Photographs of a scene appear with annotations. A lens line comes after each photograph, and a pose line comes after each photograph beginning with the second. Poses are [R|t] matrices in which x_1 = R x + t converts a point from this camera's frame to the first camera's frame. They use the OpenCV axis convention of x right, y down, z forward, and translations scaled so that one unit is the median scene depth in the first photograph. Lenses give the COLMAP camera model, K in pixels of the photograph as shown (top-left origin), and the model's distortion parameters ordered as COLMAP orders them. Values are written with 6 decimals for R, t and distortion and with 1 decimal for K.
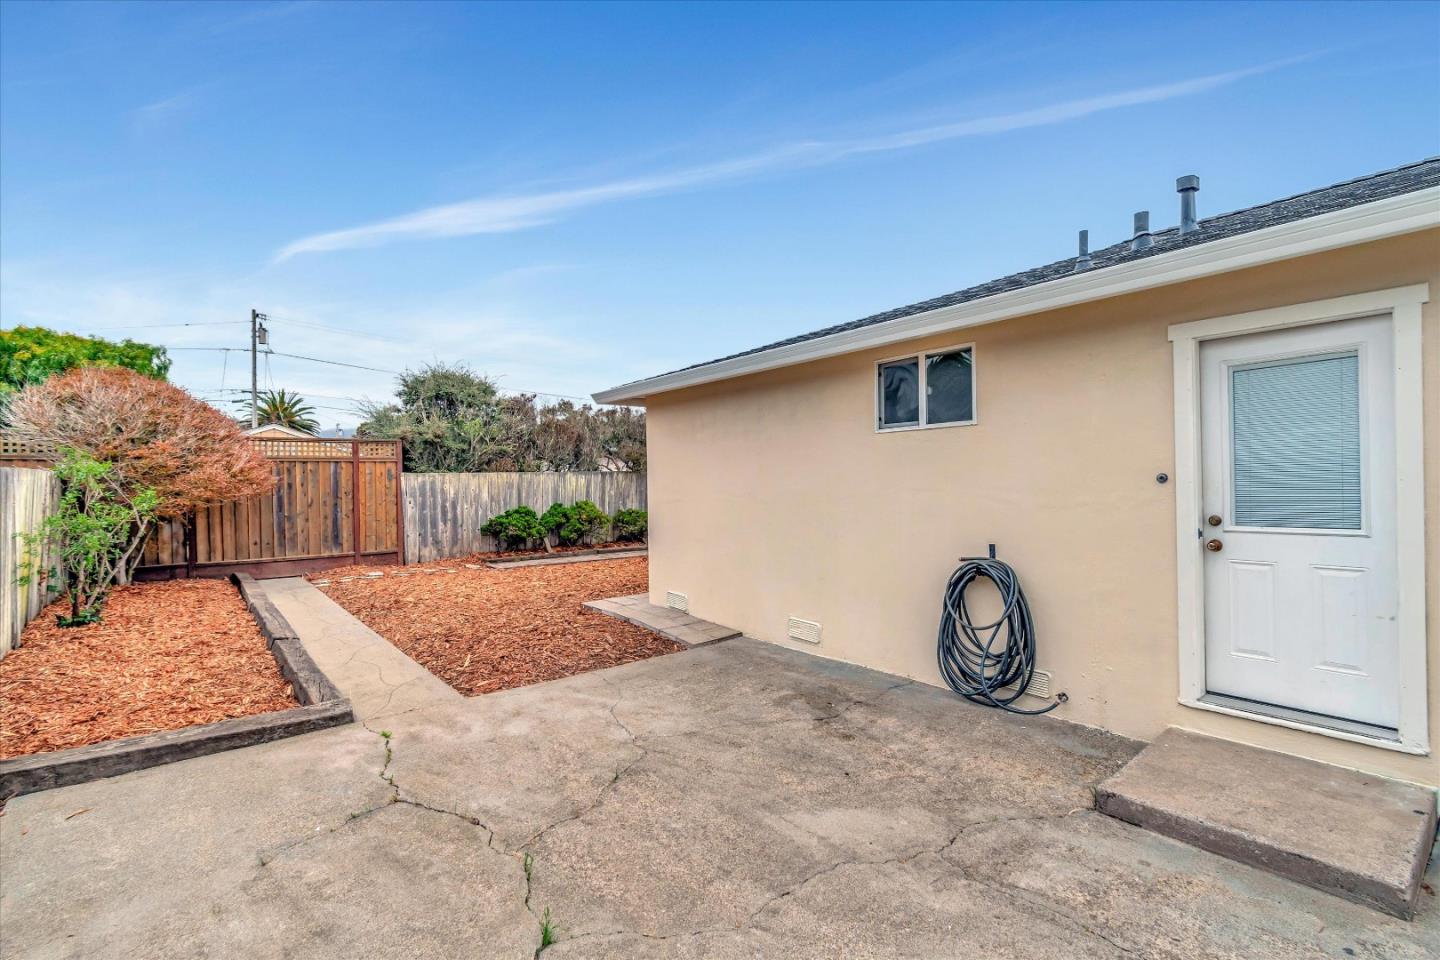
lens RADIAL K [[656.8, 0, 719.4], [0, 656.8, 483.8], [0, 0, 1]] dist [0.000522, -0.001487]
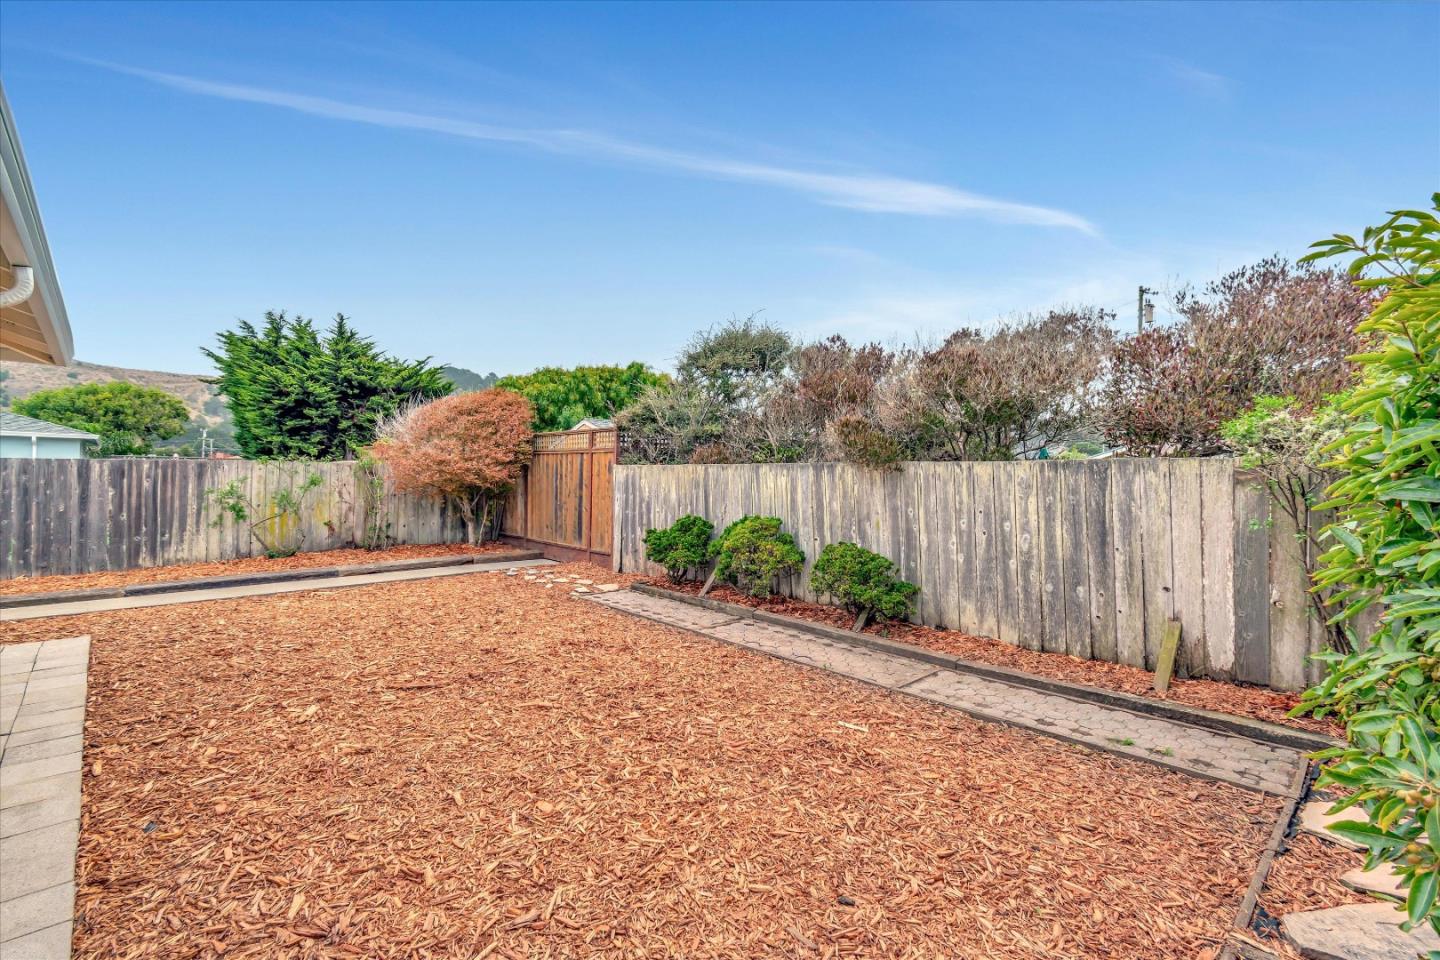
lens RADIAL K [[656.8, 0, 717.3], [0, 656.8, 478.6], [0, 0, 1]] dist [0.000522, -0.001487]
pose [[0.061654, 0.018549, -0.997925, 0.365094], [-0.027718, 0.999473, 0.016866, -0.015473], [0.997713, 0.026621, 0.062136, 1.015965]]
